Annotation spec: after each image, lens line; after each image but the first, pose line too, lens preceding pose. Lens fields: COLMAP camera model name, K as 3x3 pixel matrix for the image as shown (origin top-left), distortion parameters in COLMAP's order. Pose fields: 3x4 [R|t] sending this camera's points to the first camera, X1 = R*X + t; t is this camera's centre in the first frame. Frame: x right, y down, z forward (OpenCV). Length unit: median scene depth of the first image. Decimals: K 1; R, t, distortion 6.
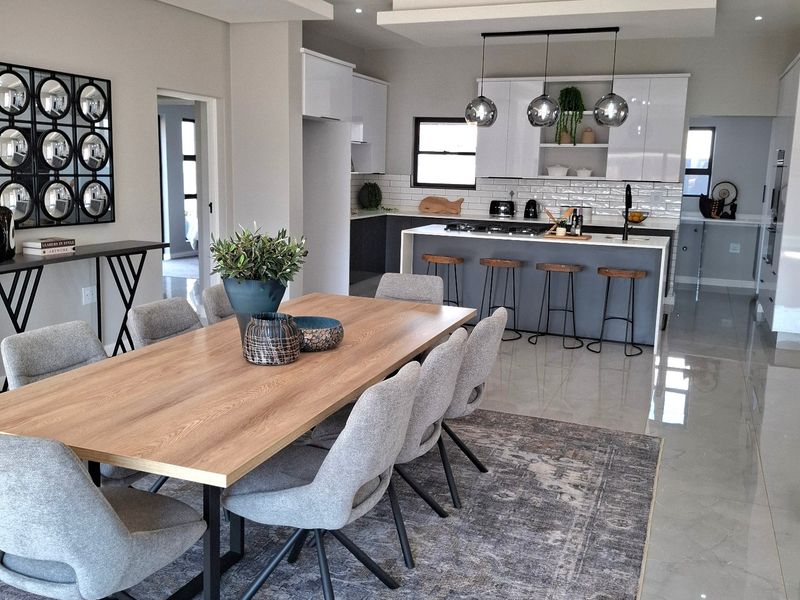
lens RADIAL K [[738.0, 0, 403.2], [0, 738.0, 285.2], [0, 0, 1]] dist [0.140321, -0.224382]
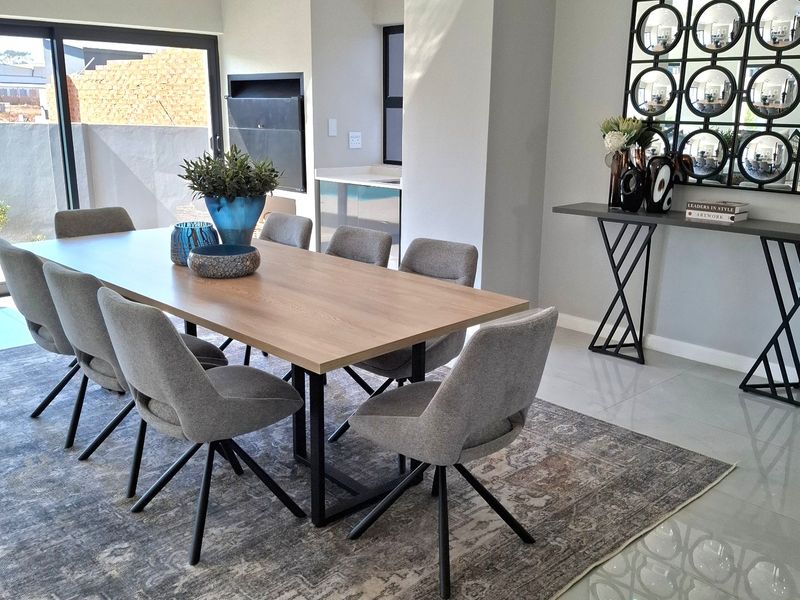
lens RADIAL K [[734.8, 0, 404.6], [0, 734.8, 300.0], [0, 0, 1]] dist [0.100880, -0.165316]
pose [[-0.415870, 0.187196, -0.889949, 0.418326], [-0.175472, 0.943680, 0.280496, -0.127308], [0.892335, 0.272811, -0.359601, 1.006759]]
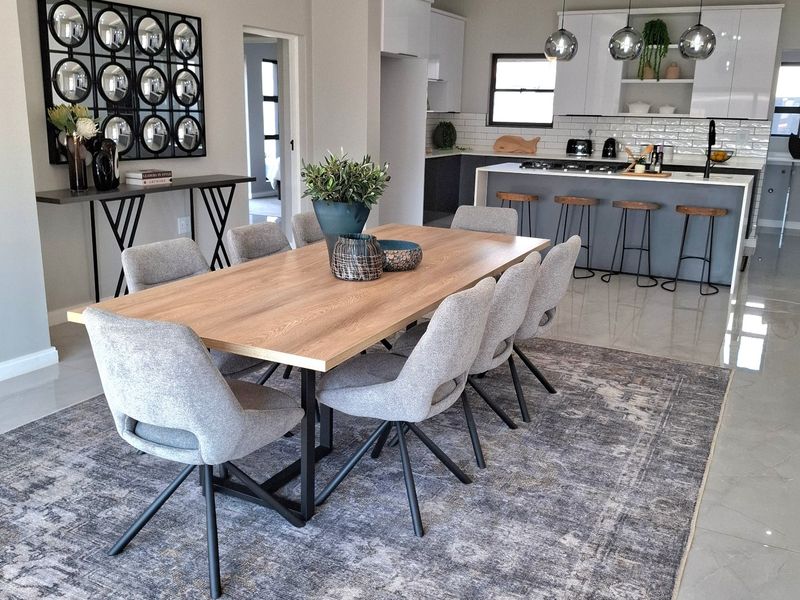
lens RADIAL K [[736.0, 0, 403.0], [0, 736.0, 291.5], [0, 0, 1]] dist [0.130509, -0.215136]
pose [[0.995320, 0.020541, -0.094422, -0.004671], [-0.012819, 0.996577, 0.081675, 0.019088], [0.095777, -0.080083, 0.992176, -0.036234]]
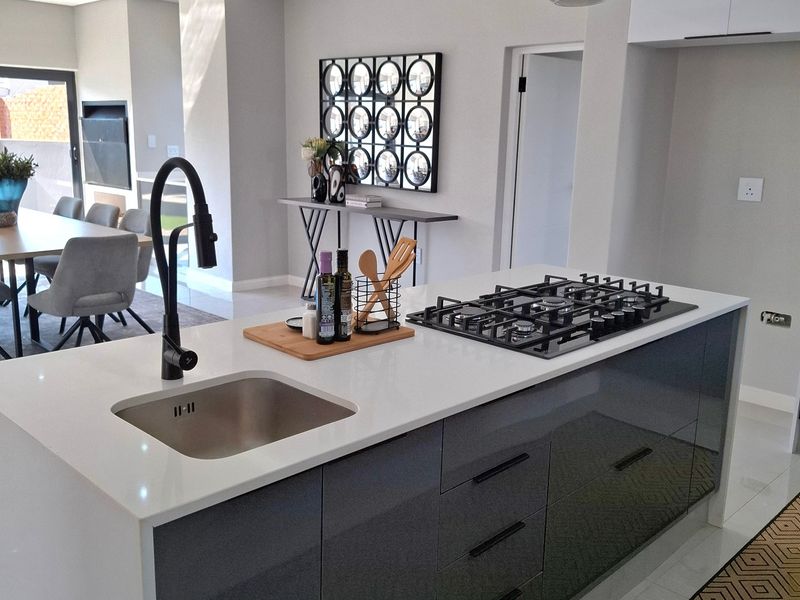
lens RADIAL K [[714.4, 0, 432.0], [0, 714.4, 300.8], [0, 0, 1]] dist [0.086553, -0.139978]
pose [[-0.357735, 0.158331, -0.920302, 0.614848], [-0.198617, 0.950071, 0.240658, -0.202198], [0.912456, 0.268879, -0.308427, 1.507046]]
